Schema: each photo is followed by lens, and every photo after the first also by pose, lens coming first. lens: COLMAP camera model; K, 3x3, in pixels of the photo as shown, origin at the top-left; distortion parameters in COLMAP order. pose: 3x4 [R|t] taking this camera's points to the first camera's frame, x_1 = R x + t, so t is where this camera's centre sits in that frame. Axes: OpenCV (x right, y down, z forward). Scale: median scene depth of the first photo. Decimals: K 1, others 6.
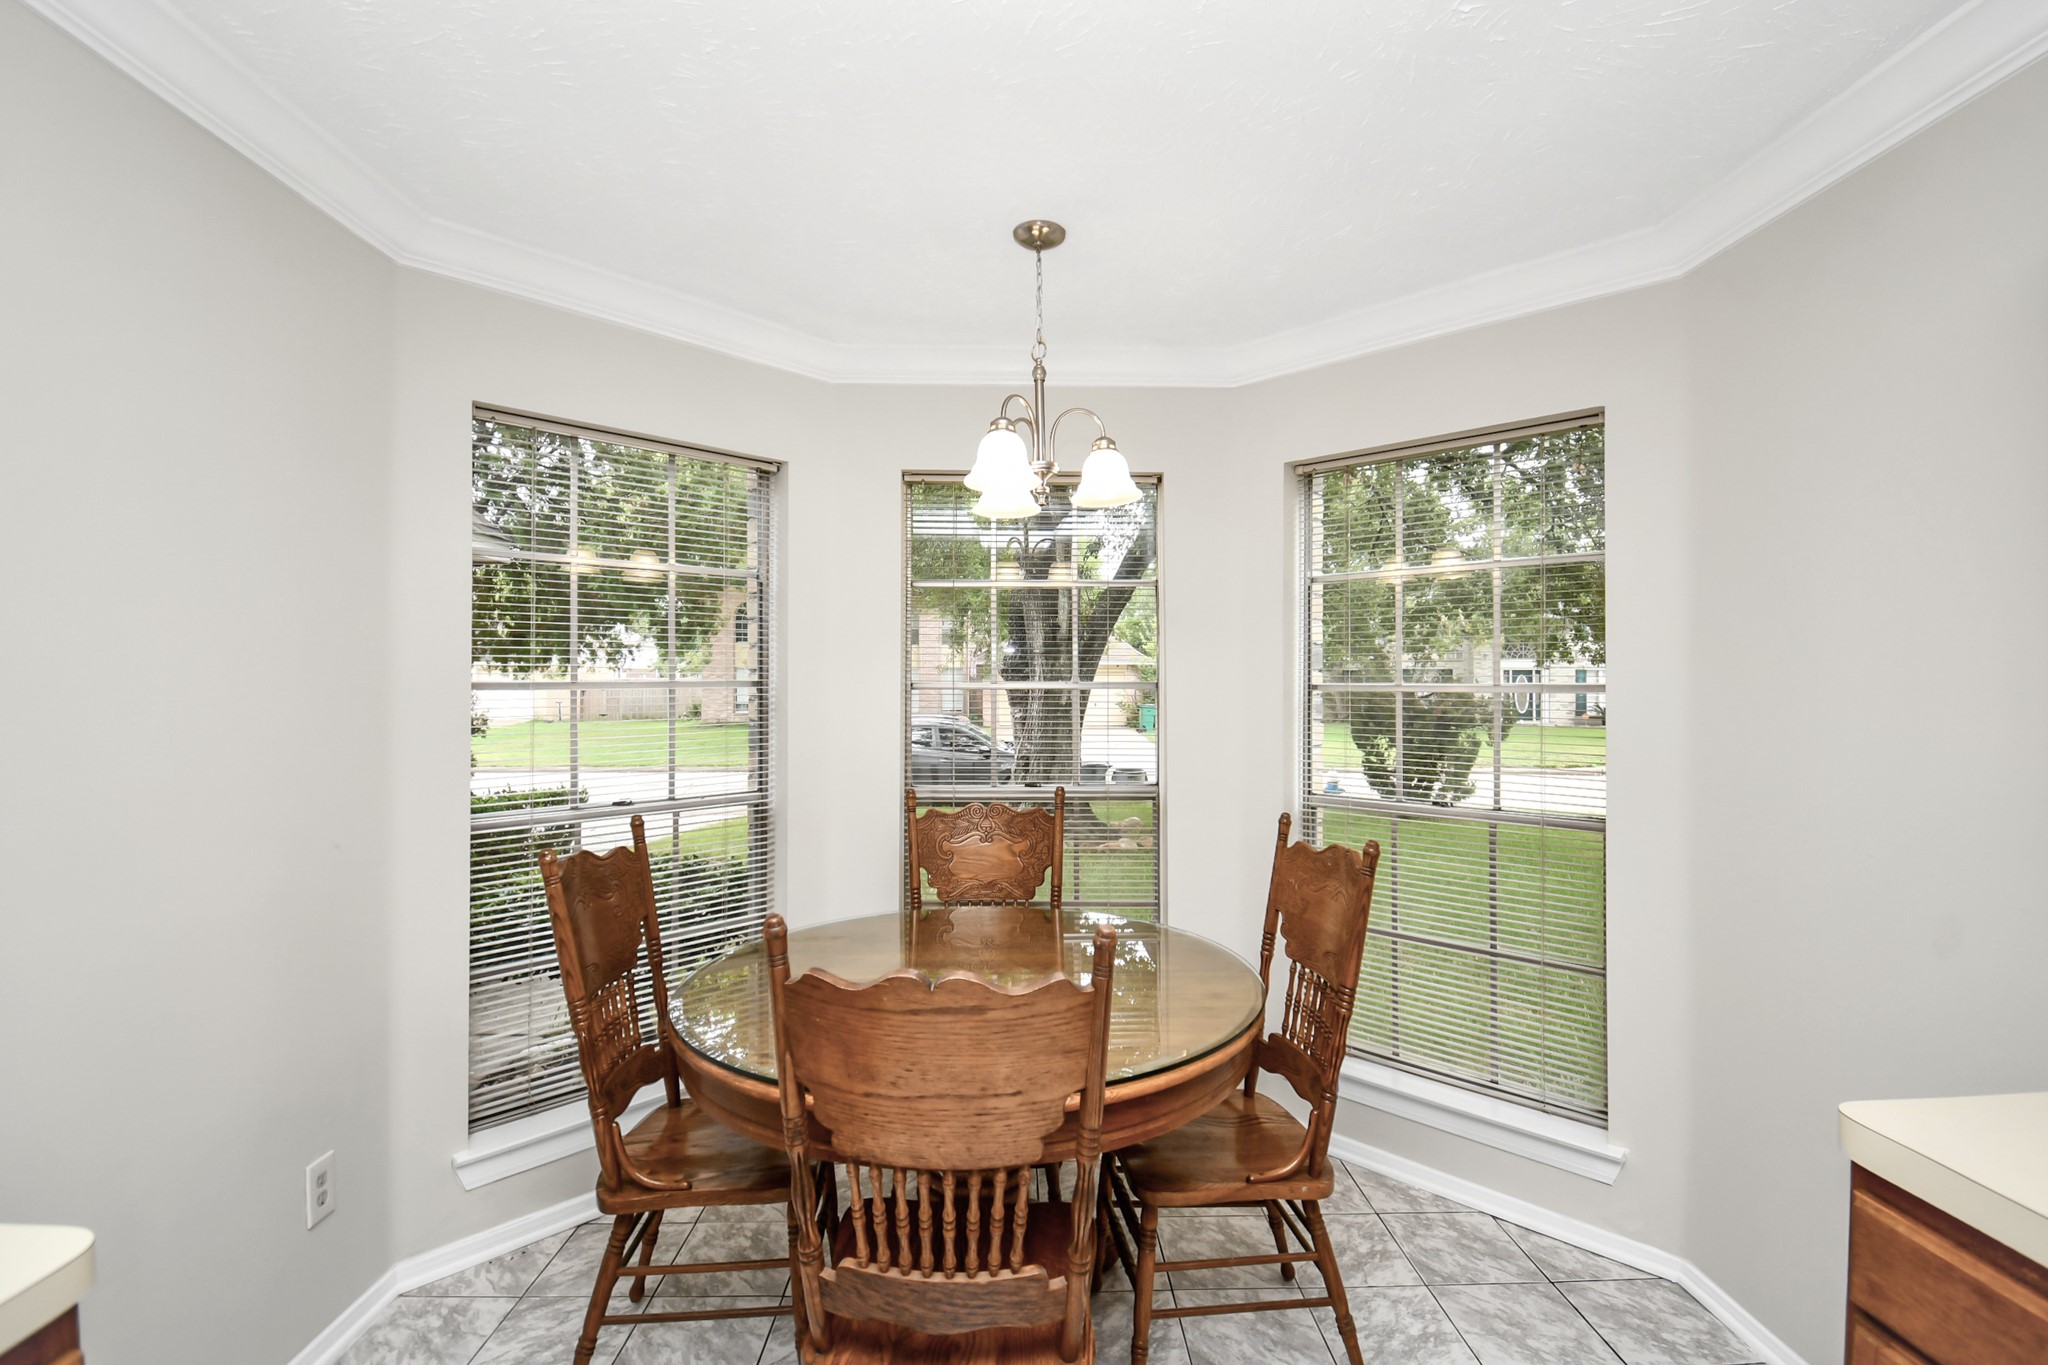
lens RADIAL K [[907.9, 0, 1034.1], [0, 907.9, 678.7], [0, 0, 1]] dist [0.022262, -0.019639]
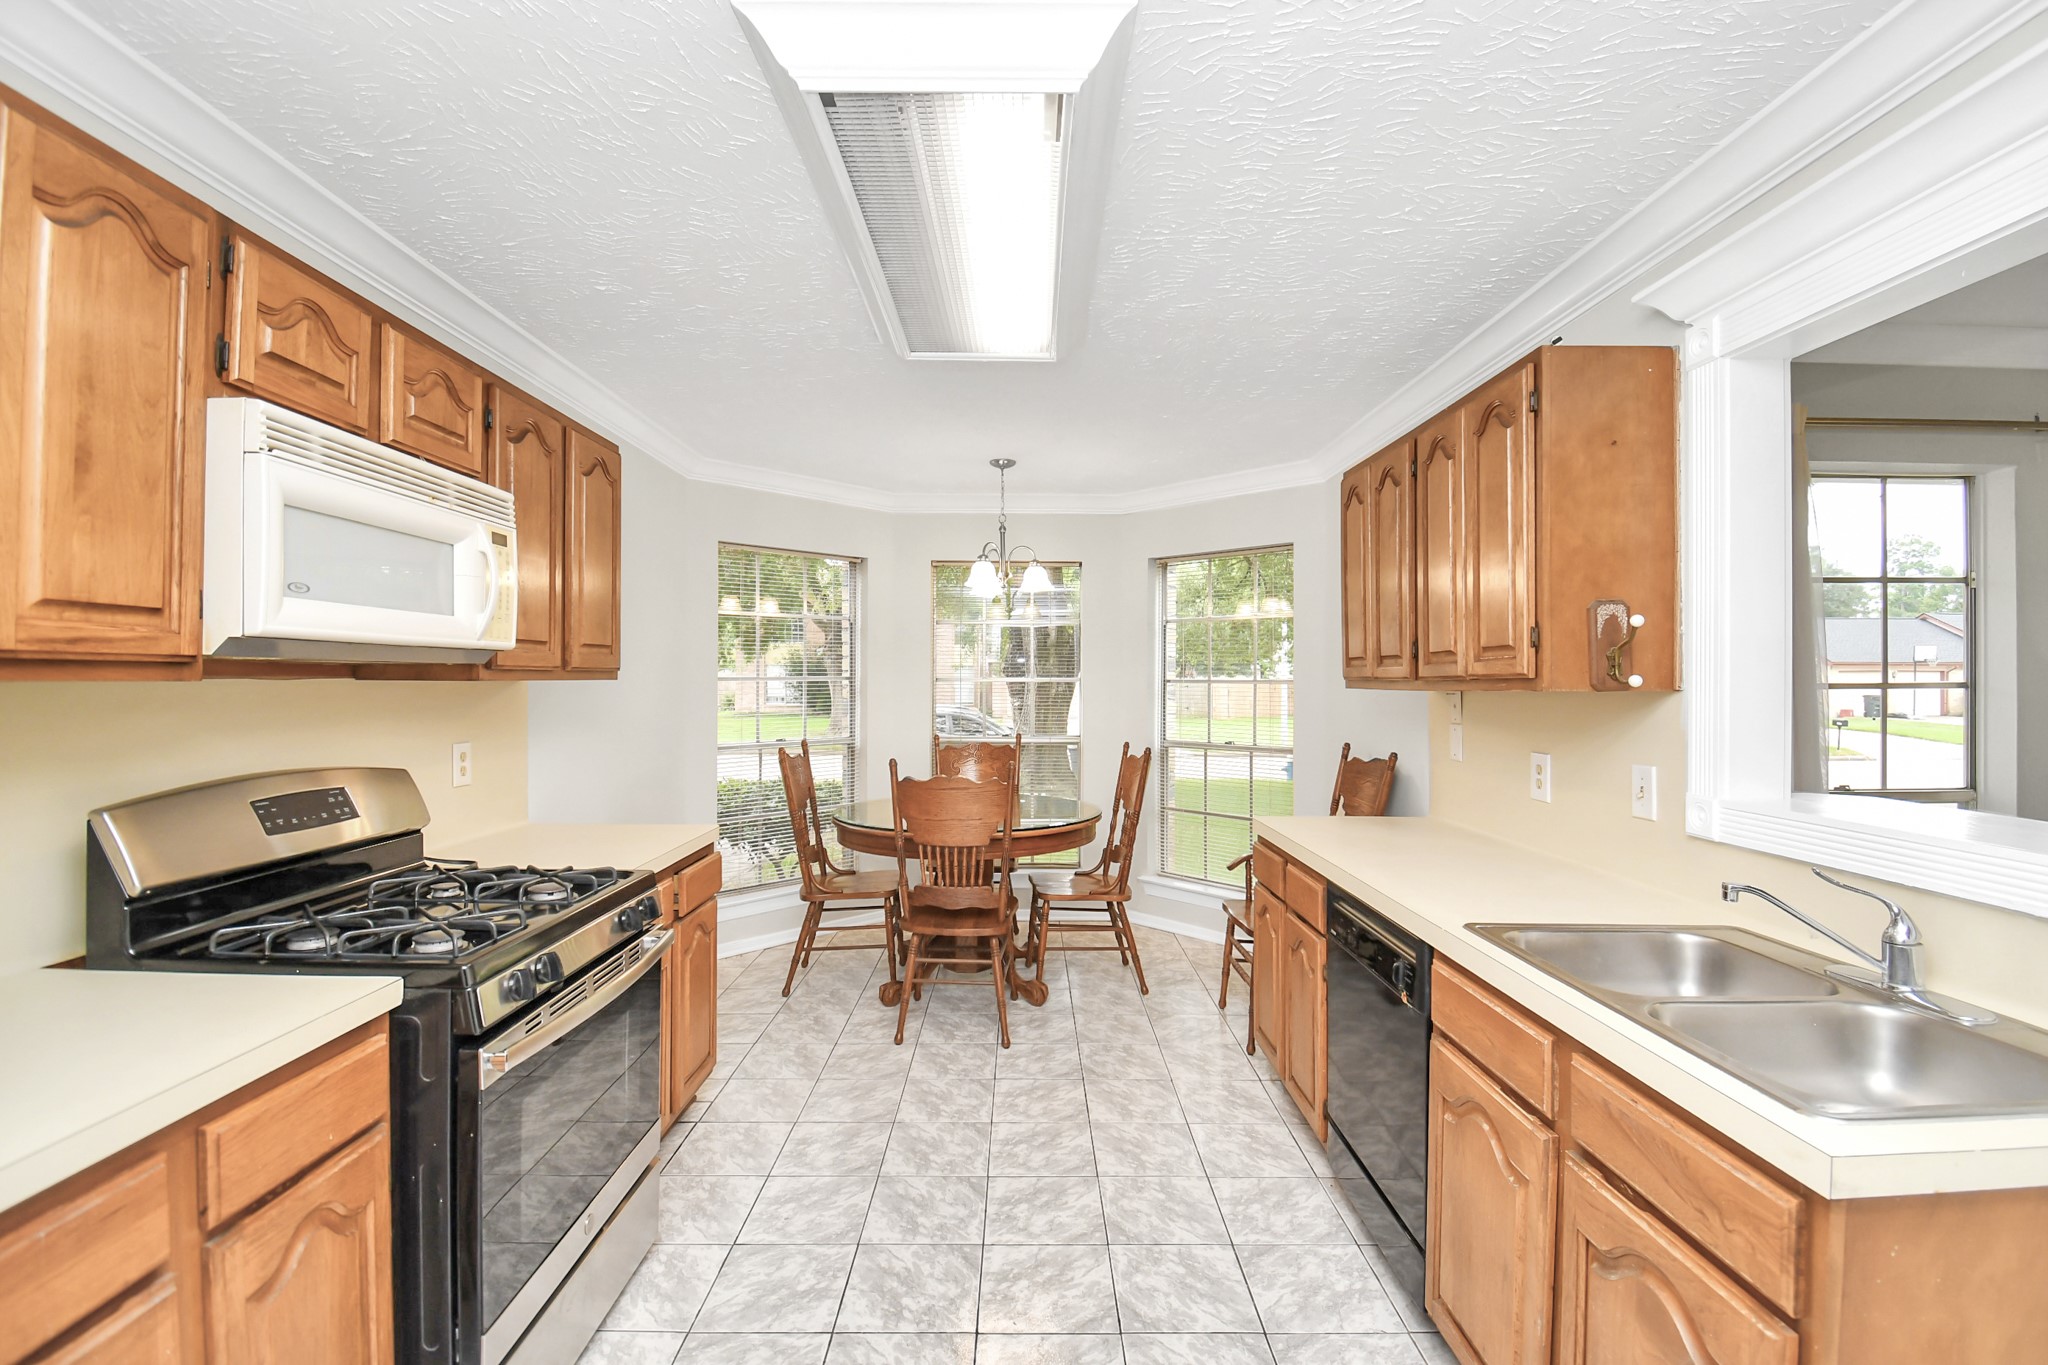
lens RADIAL K [[915.4, 0, 1029.0], [0, 915.4, 681.8], [0, 0, 1]] dist [0.022593, -0.027809]
pose [[0.999810, 0.000233, -0.019481, 0.106744], [-0.000077, 0.999968, 0.007990, -0.003894], [0.019482, -0.007987, 0.999778, -1.088335]]
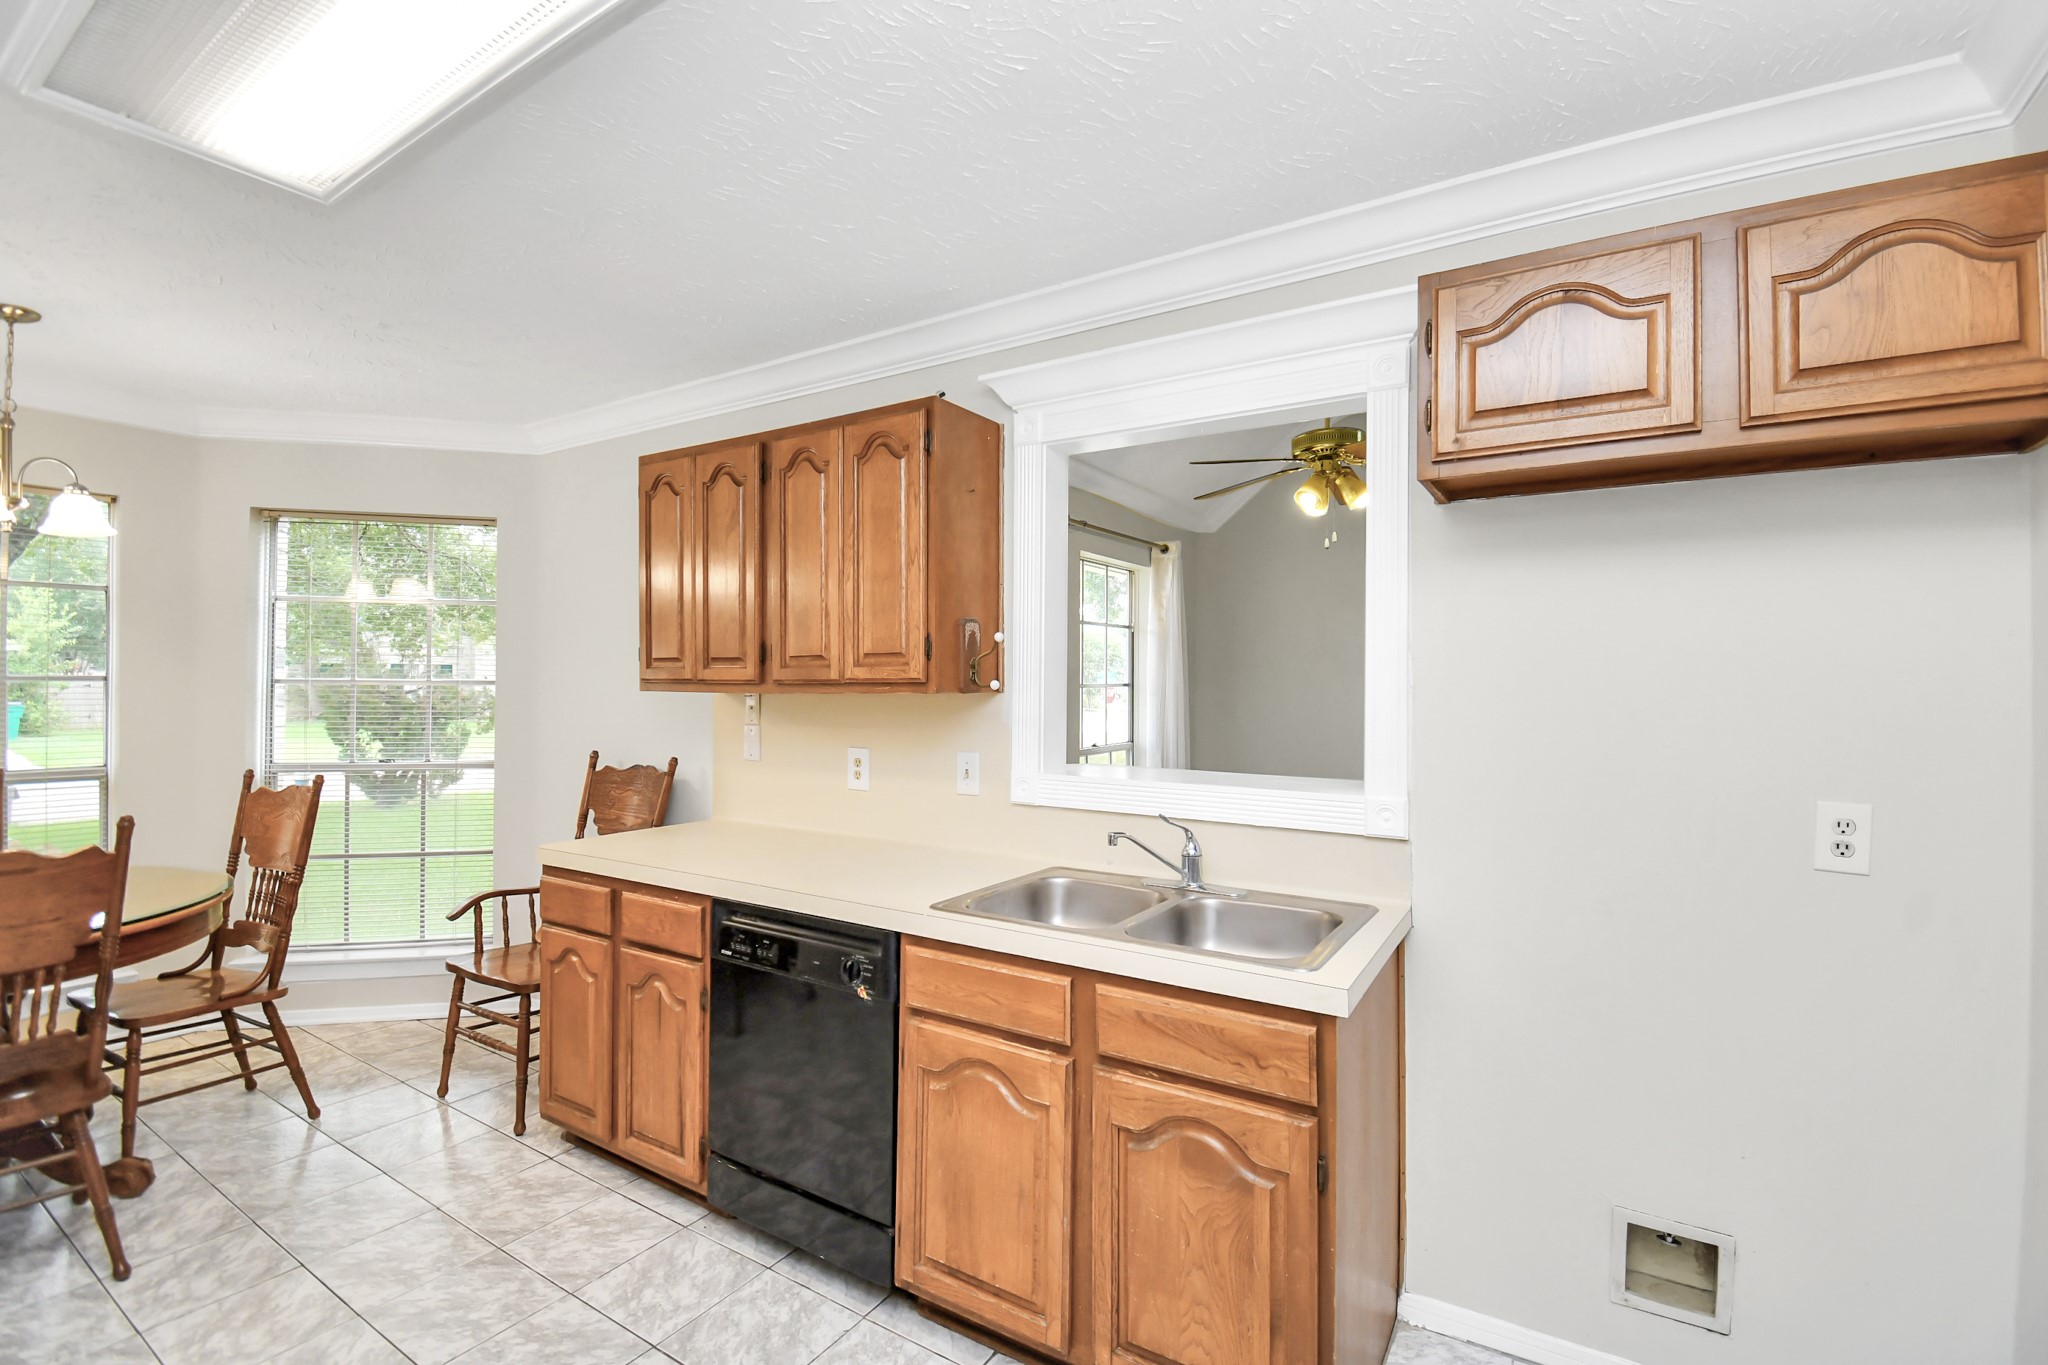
lens RADIAL K [[907.9, 0, 1034.1], [0, 907.9, 678.7], [0, 0, 1]] dist [0.022262, -0.019639]
pose [[0.554392, 0.005932, 0.832234, -0.235786], [-0.009624, 0.999953, -0.000717, -0.004919], [-0.832200, -0.007612, 0.554423, -0.820457]]
